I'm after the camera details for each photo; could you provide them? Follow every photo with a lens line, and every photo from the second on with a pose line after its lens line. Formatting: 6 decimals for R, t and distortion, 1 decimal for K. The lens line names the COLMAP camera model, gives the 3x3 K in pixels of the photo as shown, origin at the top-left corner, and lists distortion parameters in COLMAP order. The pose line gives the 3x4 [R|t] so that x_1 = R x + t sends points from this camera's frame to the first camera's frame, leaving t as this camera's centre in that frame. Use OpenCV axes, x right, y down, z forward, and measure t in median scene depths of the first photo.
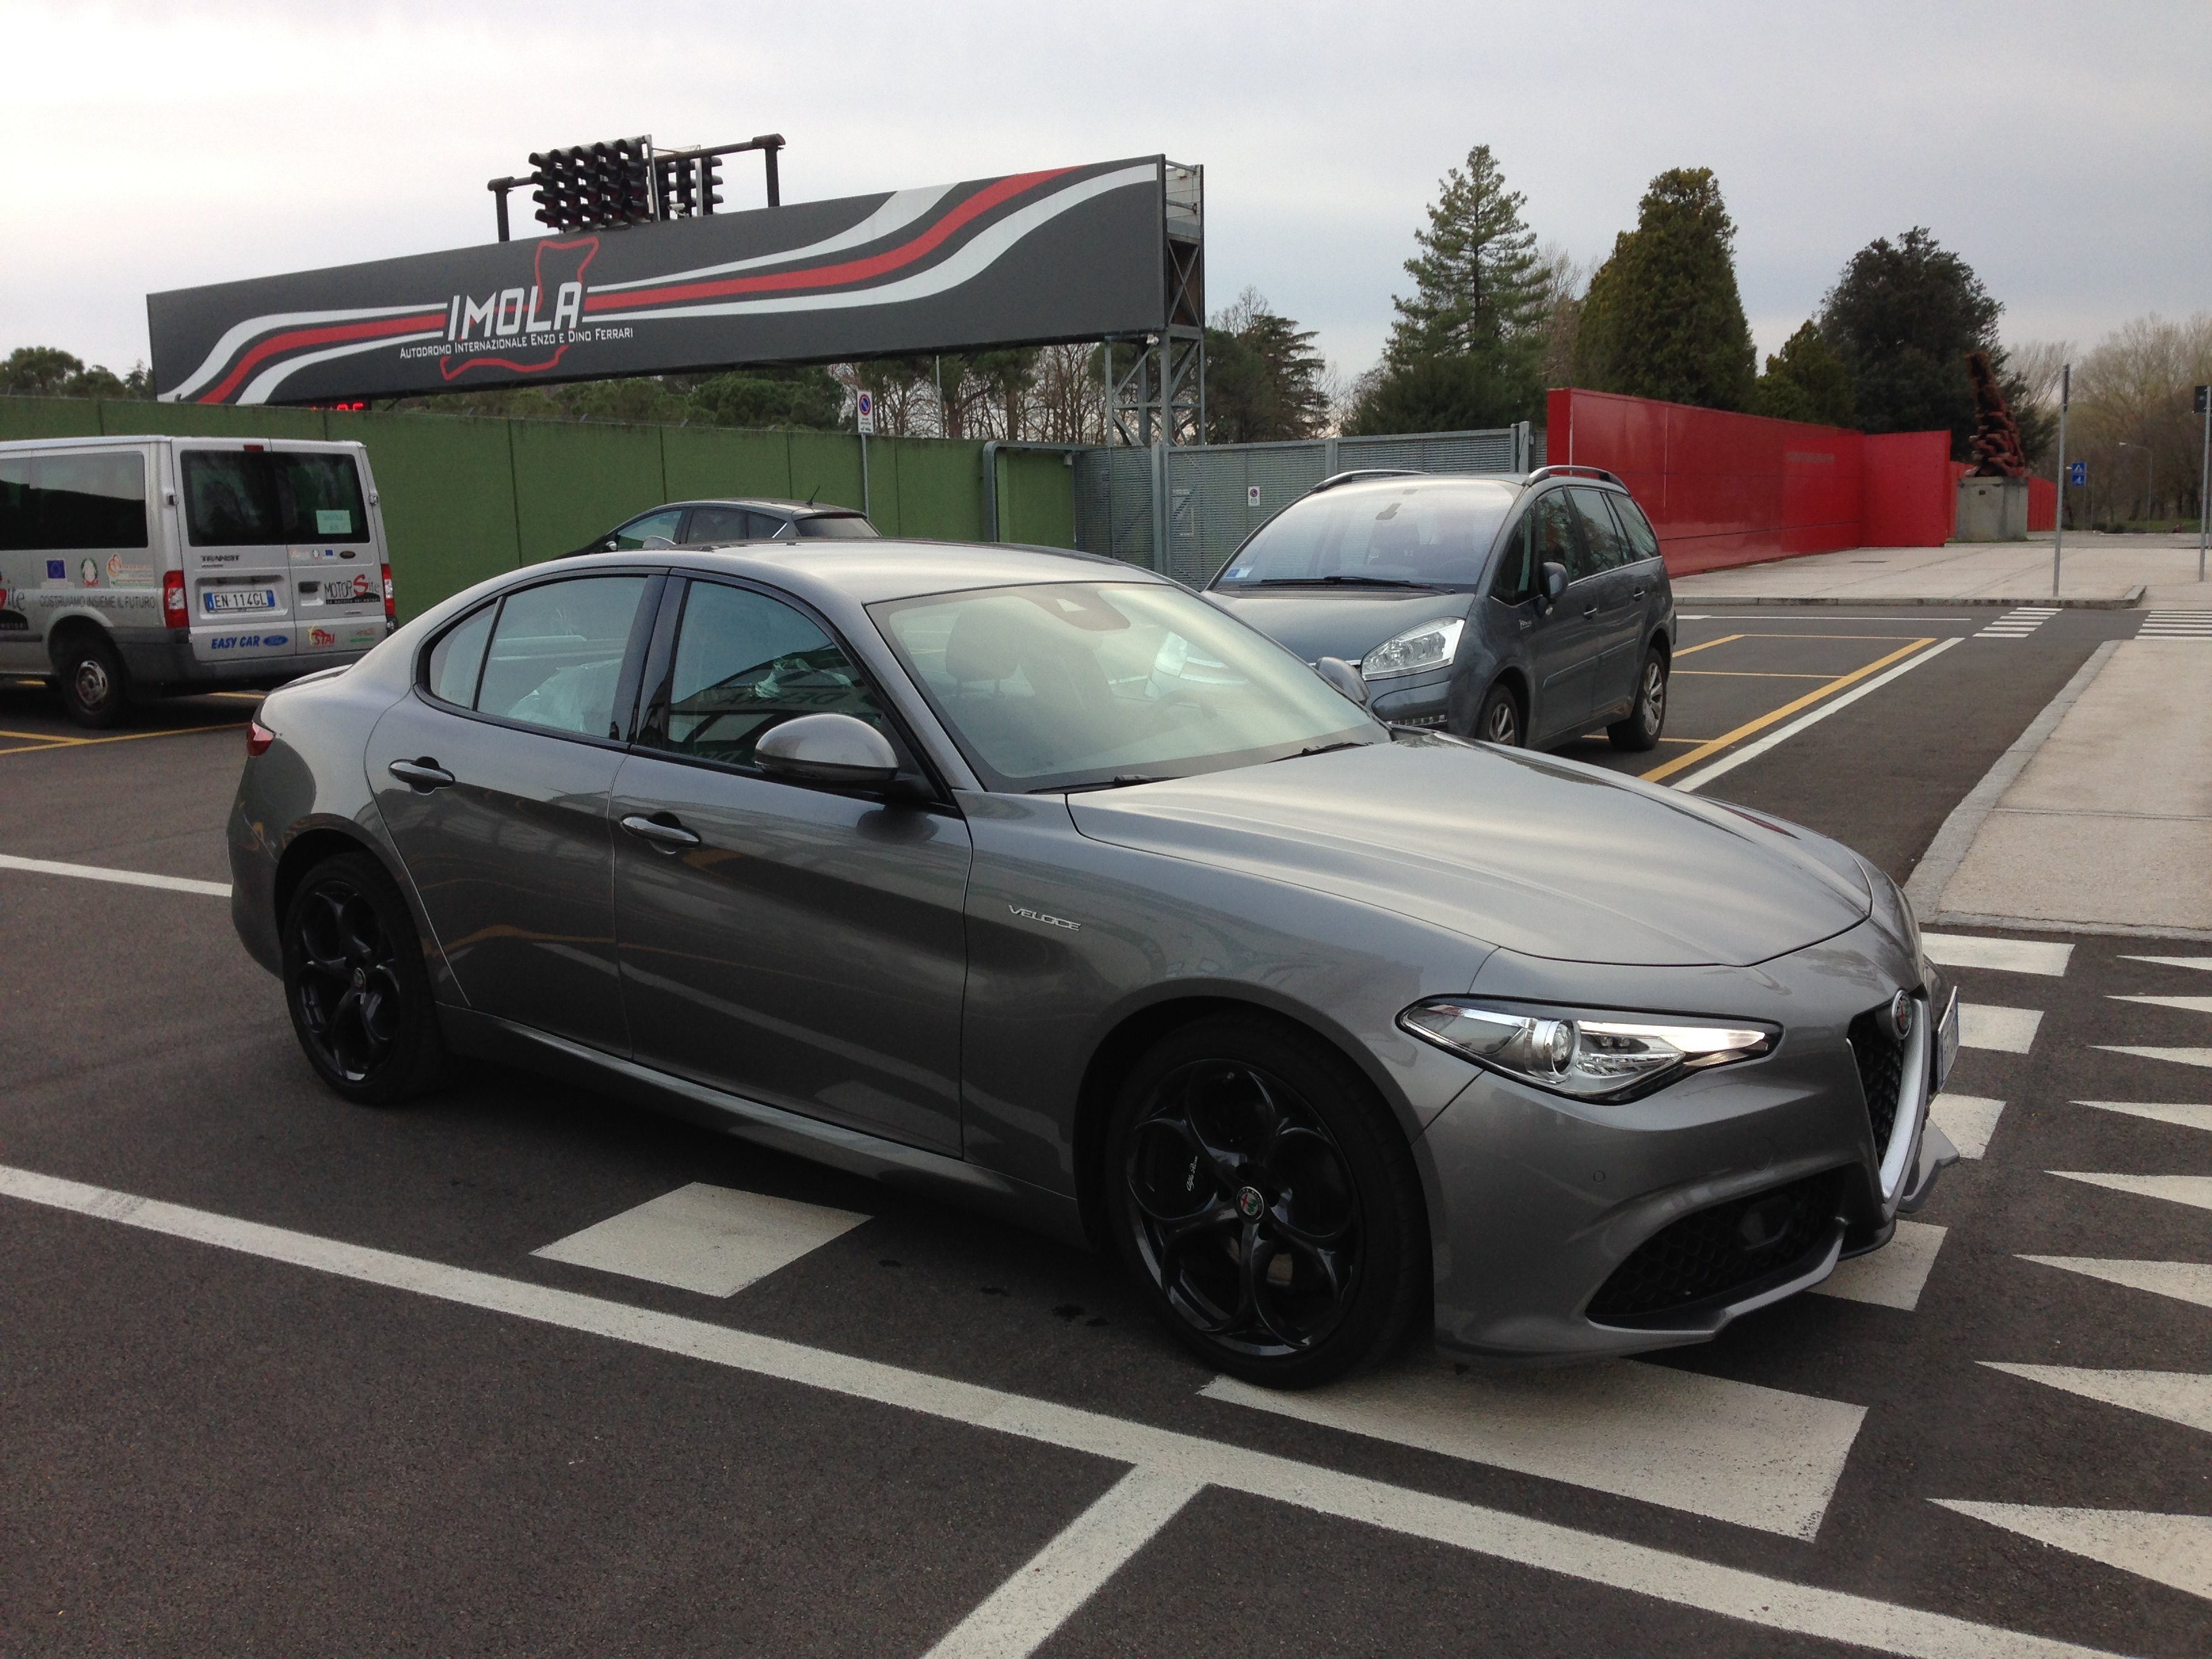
lens RADIAL K [[2003.0, 0, 1106.0], [0, 2003.0, 829.5], [0, 0, 1]] dist [0.137360, -0.247179]
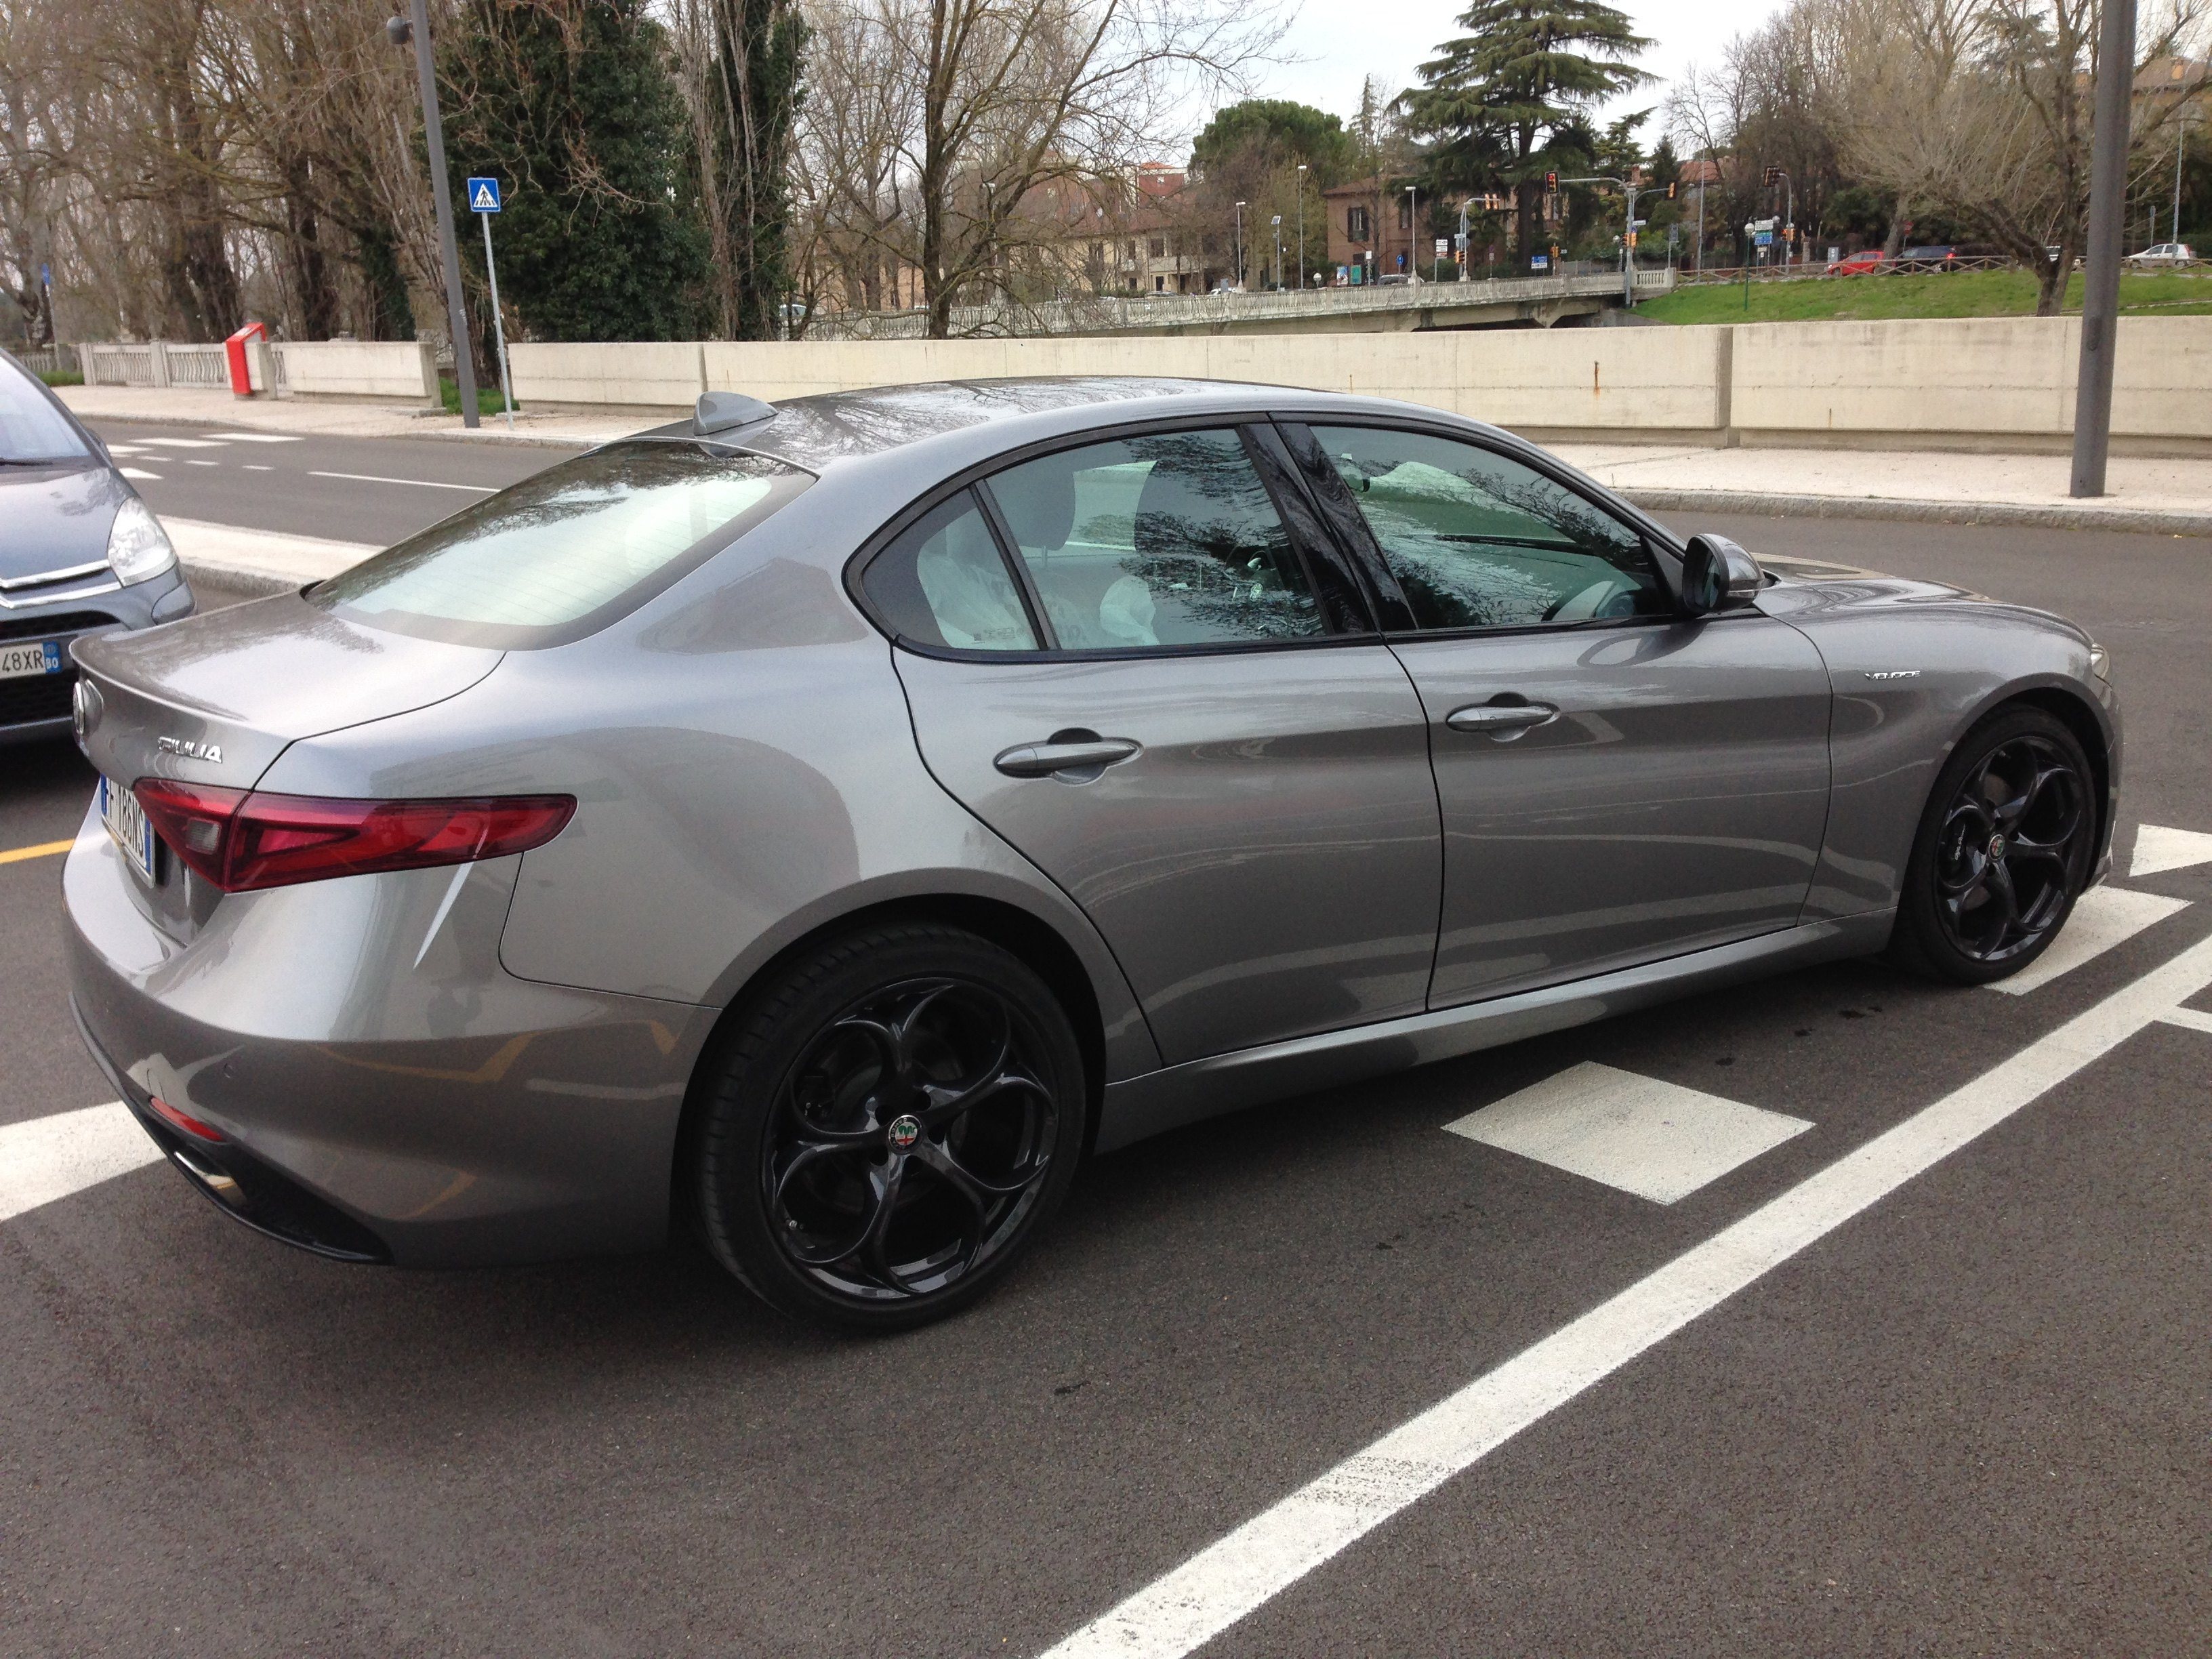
lens RADIAL K [[2003.0, 0, 1106.0], [0, 2003.0, 829.5], [0, 0, 1]] dist [0.137360, -0.247179]
pose [[0.302839, -0.231736, 0.924439, -1.087673], [0.172052, 0.967344, 0.186128, -0.142264], [-0.937383, 0.102685, 0.332820, 0.898487]]
